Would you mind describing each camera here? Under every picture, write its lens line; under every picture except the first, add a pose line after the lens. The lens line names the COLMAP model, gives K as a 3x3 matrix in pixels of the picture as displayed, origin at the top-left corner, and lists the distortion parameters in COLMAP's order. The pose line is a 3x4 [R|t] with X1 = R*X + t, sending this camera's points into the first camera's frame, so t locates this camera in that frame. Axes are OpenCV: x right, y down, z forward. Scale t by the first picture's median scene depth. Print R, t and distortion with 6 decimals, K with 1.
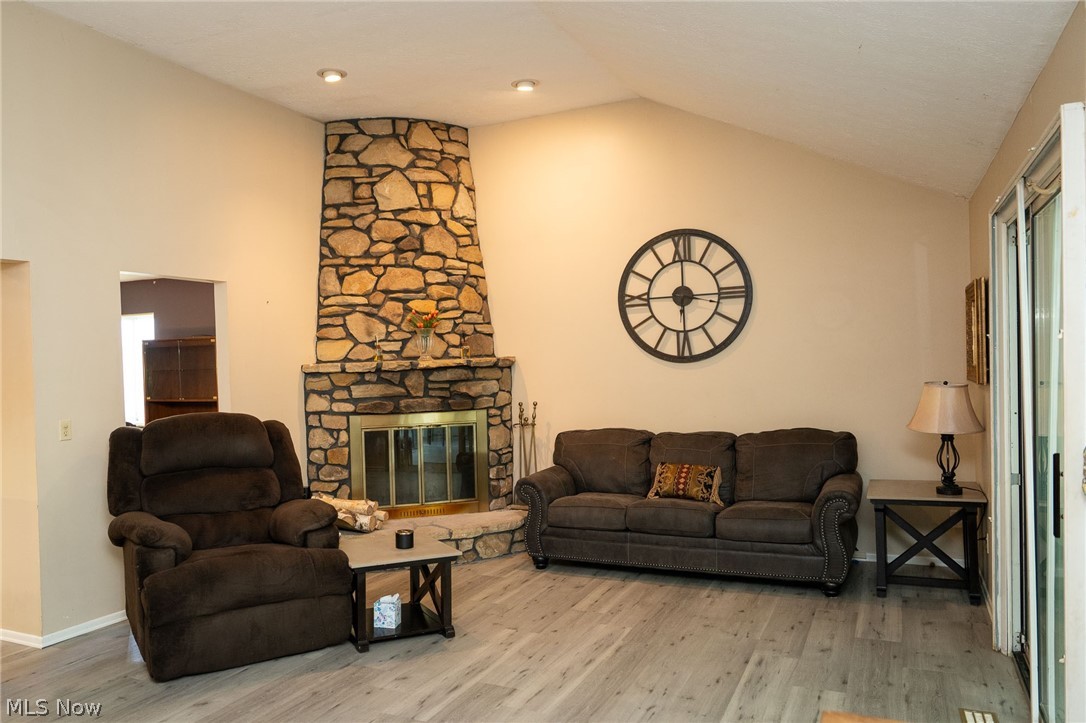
lens RADIAL K [[785.7, 0, 543.6], [0, 785.7, 362.9], [0, 0, 1]] dist [0.001396, 0.001055]
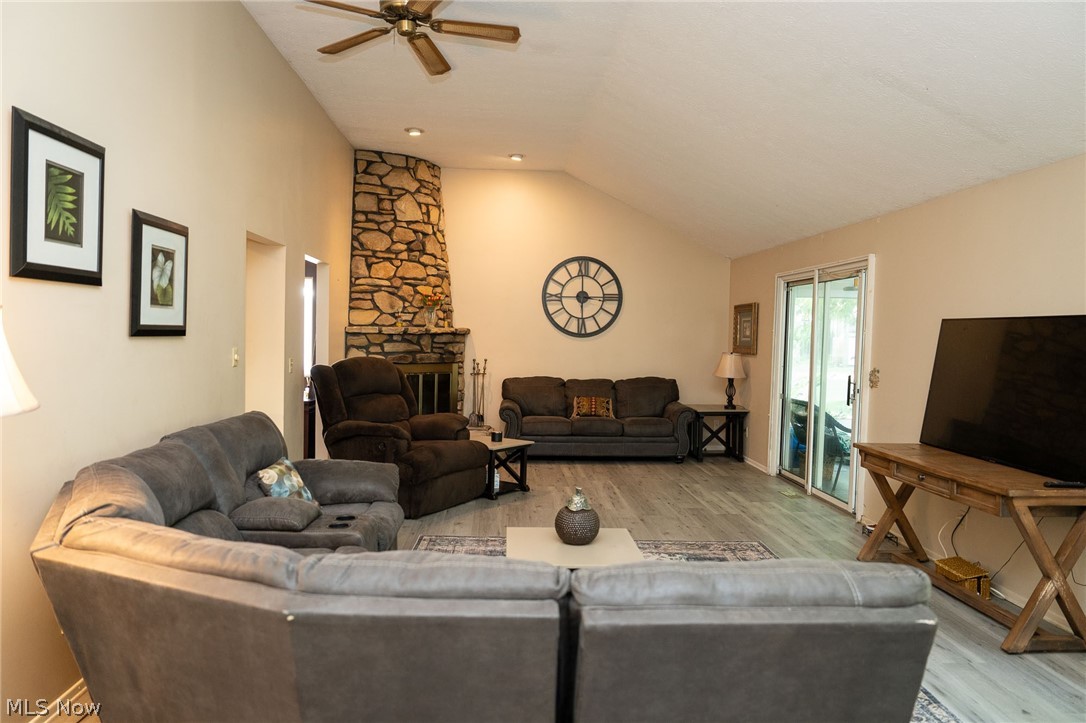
lens RADIAL K [[714.3, 0, 543.6], [0, 714.3, 359.4], [0, 0, 1]] dist [-0.005683, -0.000427]
pose [[0.864800, 0.029452, 0.501252, -0.626859], [-0.042977, 0.998957, 0.015451, 0.025512], [-0.500274, -0.034904, 0.865164, -0.256088]]
